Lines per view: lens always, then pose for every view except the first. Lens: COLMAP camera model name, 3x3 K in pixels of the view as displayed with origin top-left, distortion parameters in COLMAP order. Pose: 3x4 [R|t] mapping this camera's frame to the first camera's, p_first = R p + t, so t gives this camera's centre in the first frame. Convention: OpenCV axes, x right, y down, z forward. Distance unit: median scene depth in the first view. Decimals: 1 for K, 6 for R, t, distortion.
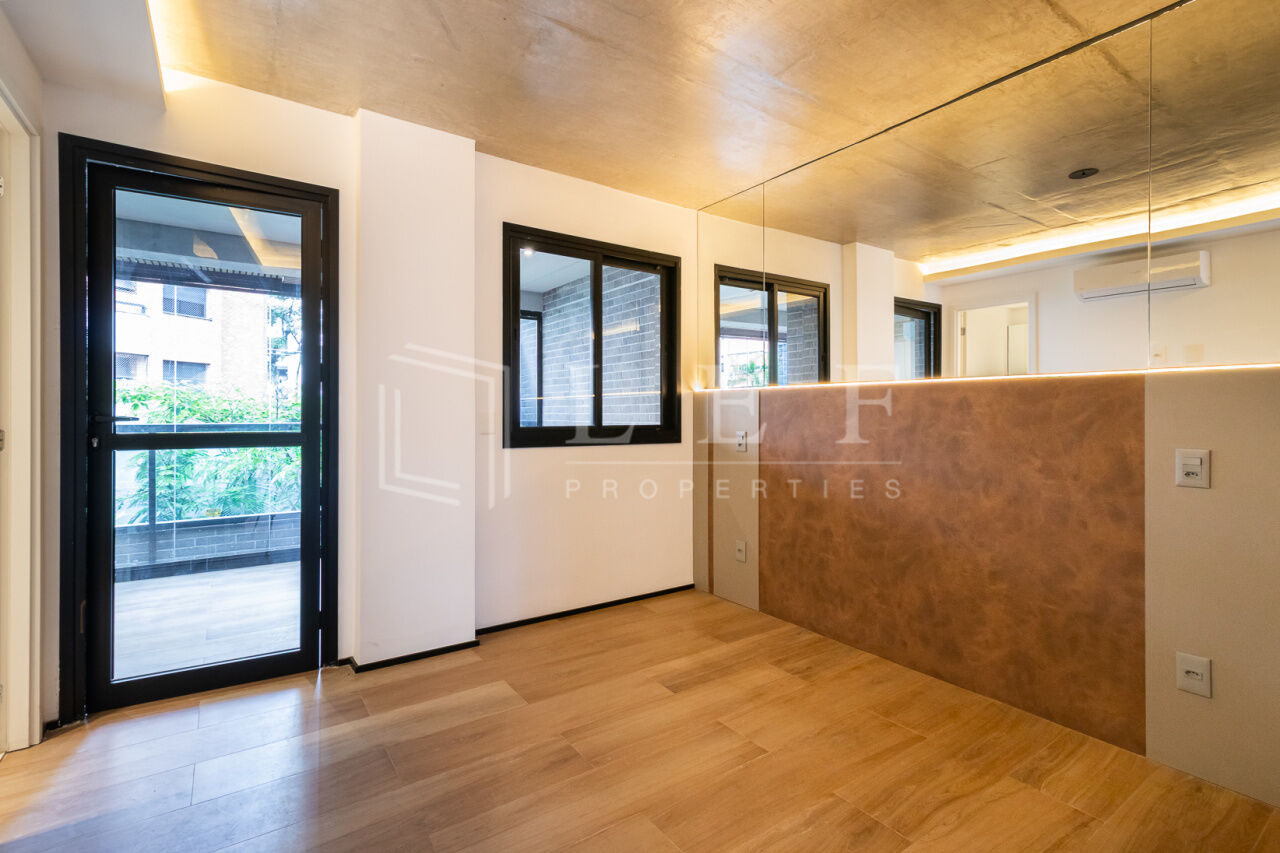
lens RADIAL K [[597.9, 0, 640.8], [0, 597.9, 415.1], [0, 0, 1]] dist [0.003385, 0.001257]
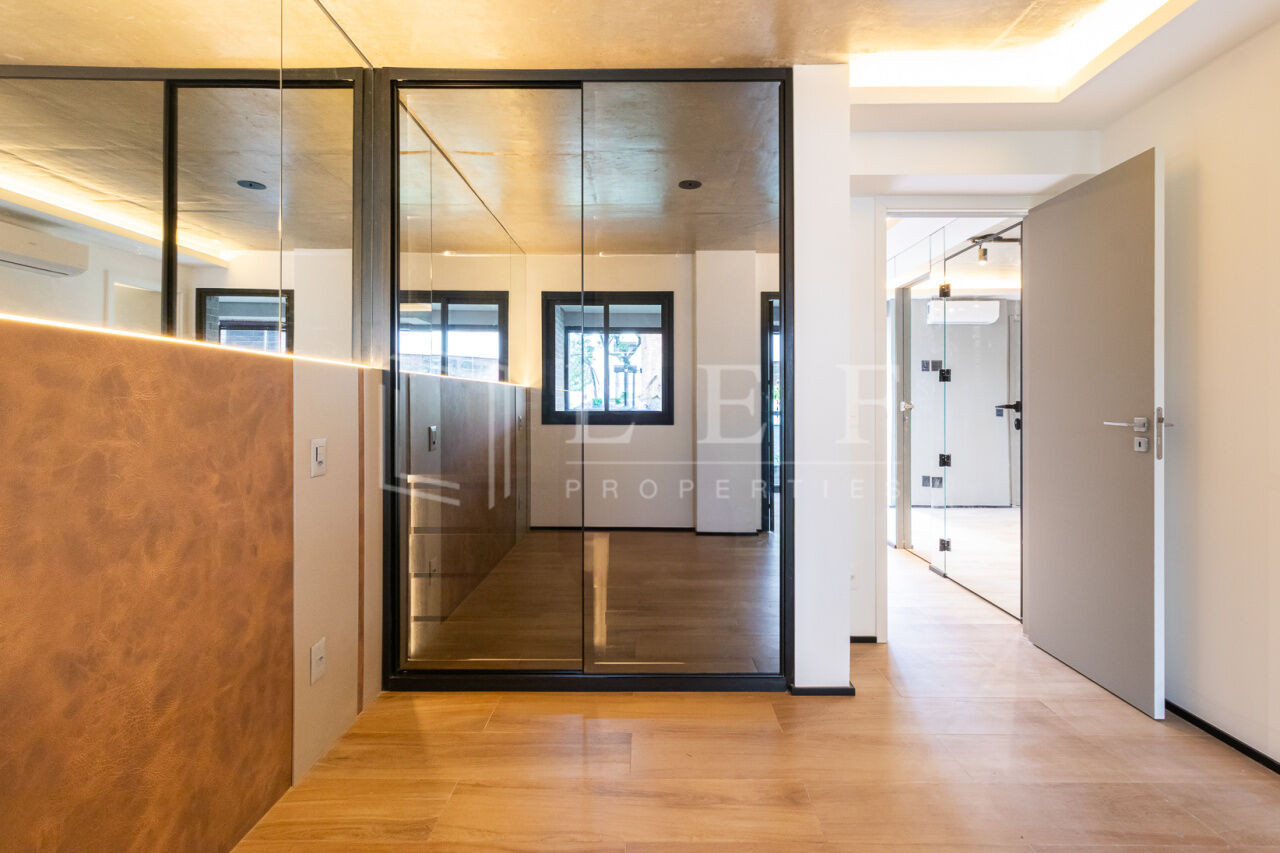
lens RADIAL K [[597.9, 0, 649.4], [0, 597.9, 400.3], [0, 0, 1]] dist [0.003385, 0.001257]
pose [[-0.822794, -0.000107, 0.568340, -0.091697], [-0.002567, 0.999990, -0.003527, -0.004584], [-0.568334, -0.004361, -0.822786, 1.224608]]
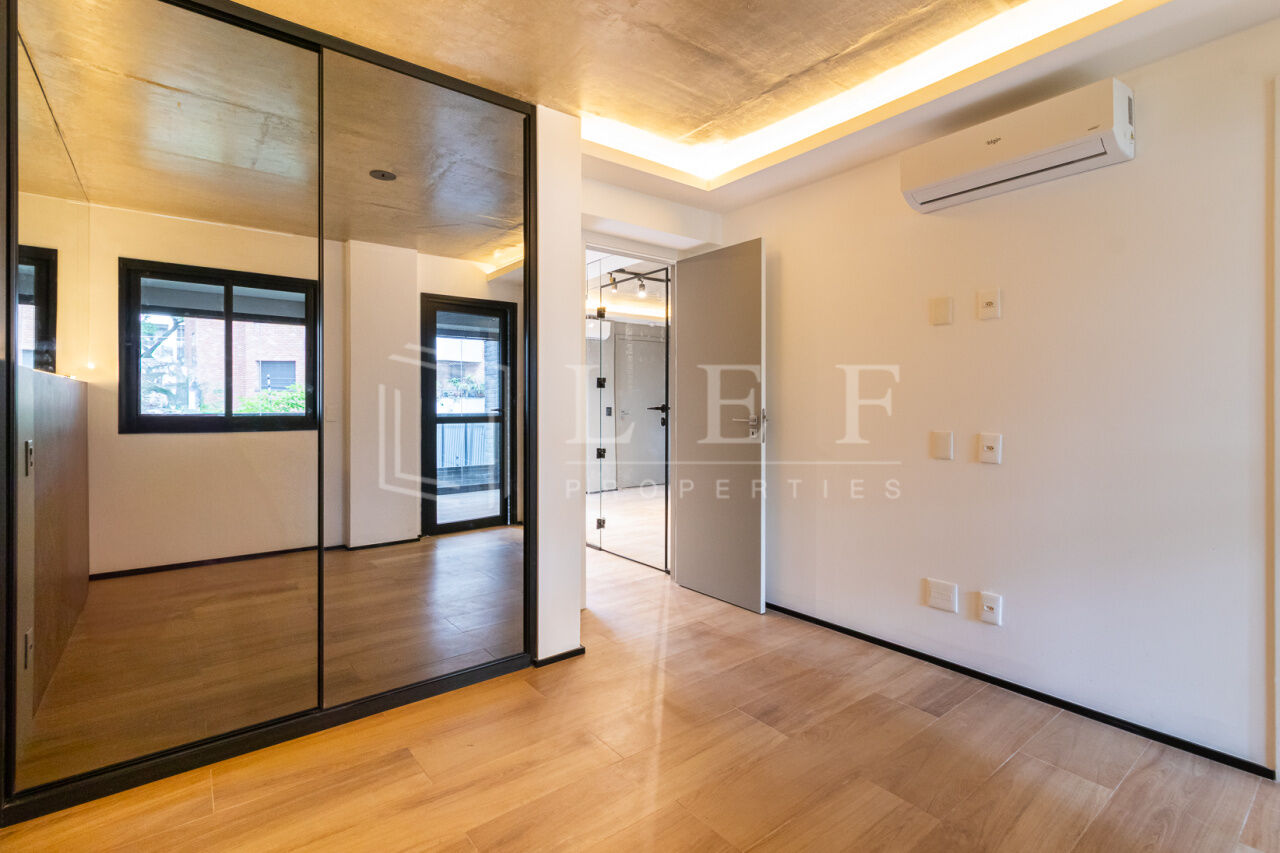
lens RADIAL K [[597.9, 0, 653.7], [0, 597.9, 400.4], [0, 0, 1]] dist [0.003385, 0.001257]
pose [[-0.997182, -0.002691, -0.074969, 0.143520], [-0.002128, 0.999969, -0.007586, -0.006954], [0.074988, -0.007406, -0.997157, 1.394463]]
